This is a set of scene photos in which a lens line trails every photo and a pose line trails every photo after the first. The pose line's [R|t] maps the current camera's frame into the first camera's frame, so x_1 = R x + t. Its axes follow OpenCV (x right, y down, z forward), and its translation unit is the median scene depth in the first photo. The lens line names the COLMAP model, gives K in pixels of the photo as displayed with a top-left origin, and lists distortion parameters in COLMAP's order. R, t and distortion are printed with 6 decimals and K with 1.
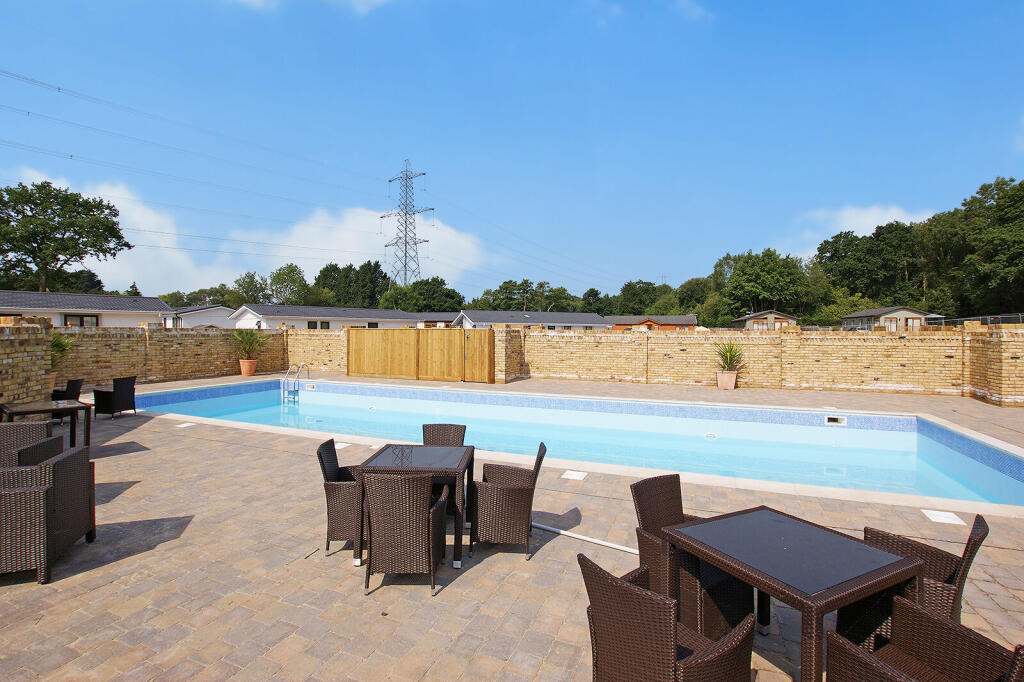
lens RADIAL K [[466.5, 0, 511.7], [0, 466.5, 332.1], [0, 0, 1]] dist [-0.031723, 0.004720]
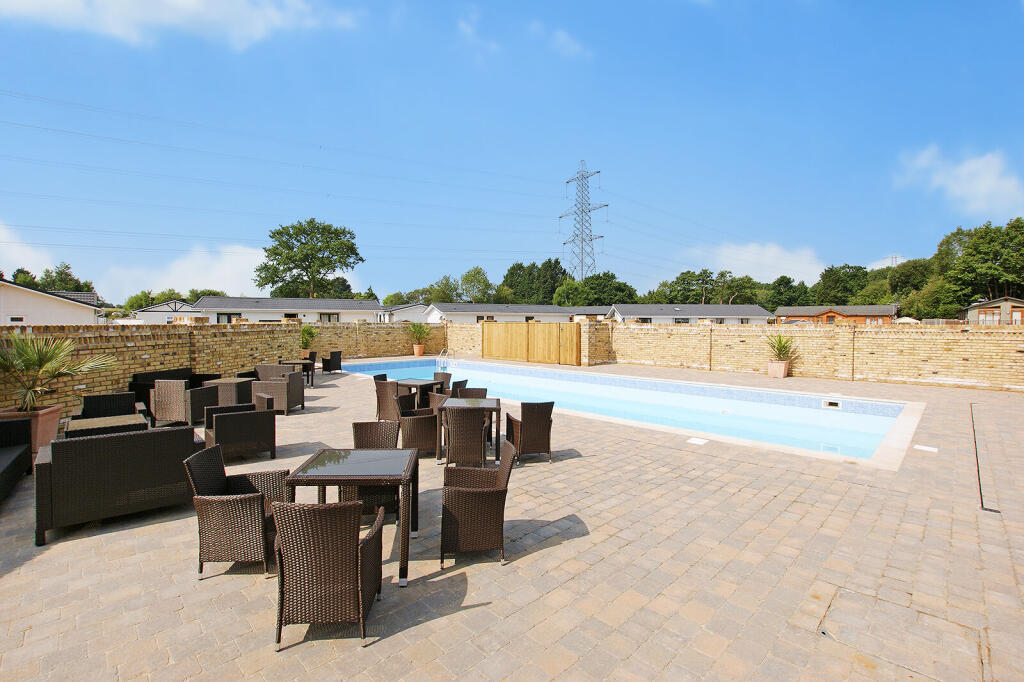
lens RADIAL K [[466.5, 0, 516.0], [0, 466.5, 334.8], [0, 0, 1]] dist [-0.031723, 0.004720]
pose [[0.921678, 0.007422, -0.387885, 0.112834], [0.001489, 0.999742, 0.022670, -0.001119], [0.387953, -0.021472, 0.921429, -0.088107]]
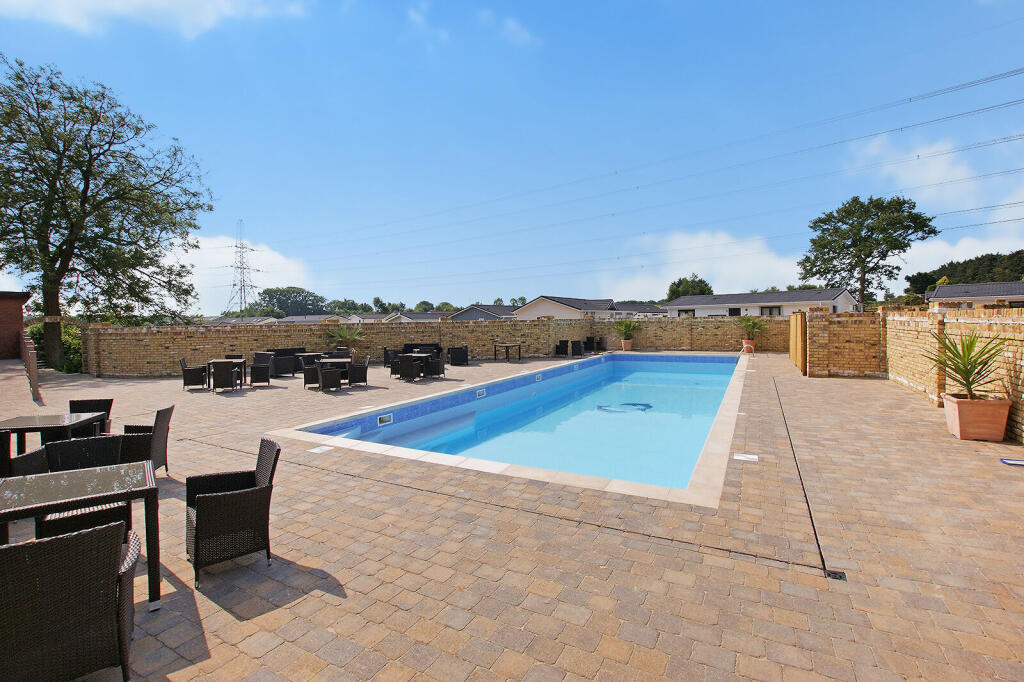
lens RADIAL K [[466.5, 0, 505.0], [0, 466.5, 334.2], [0, 0, 1]] dist [-0.031723, 0.004720]
pose [[-0.149586, 0.021906, -0.988506, 0.344997], [0.014805, 0.999692, 0.019913, 0.003269], [0.988638, -0.011656, -0.149864, 0.225833]]
